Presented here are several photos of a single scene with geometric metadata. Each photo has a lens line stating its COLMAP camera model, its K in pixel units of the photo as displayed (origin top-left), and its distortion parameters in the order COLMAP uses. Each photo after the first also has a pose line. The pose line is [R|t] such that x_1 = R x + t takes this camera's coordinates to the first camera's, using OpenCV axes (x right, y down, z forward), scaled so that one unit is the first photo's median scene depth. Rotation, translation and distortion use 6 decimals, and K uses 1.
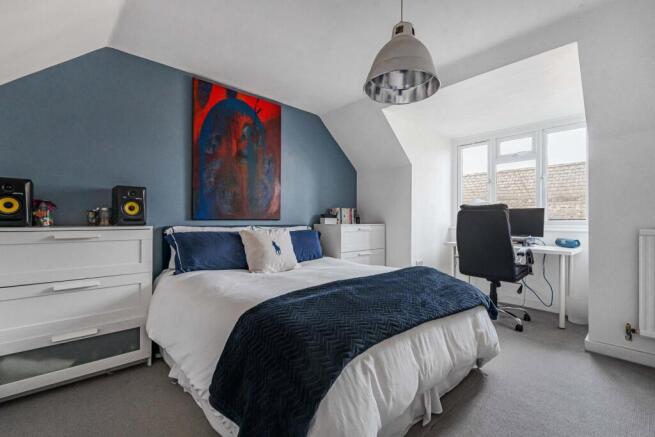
lens RADIAL K [[299.7, 0, 324.2], [0, 299.7, 219.6], [0, 0, 1]] dist [0.002941, 0.000074]
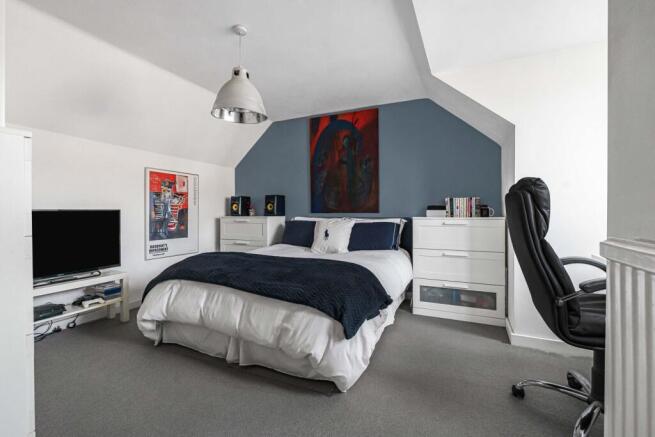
lens RADIAL K [[299.7, 0, 324.9], [0, 299.7, 215.3], [0, 0, 1]] dist [0.002941, 0.000074]
pose [[0.365522, 0.008874, -0.930760, 0.891939], [0.007372, 0.999896, 0.012428, -0.003742], [0.930773, -0.011405, 0.365419, 0.457077]]
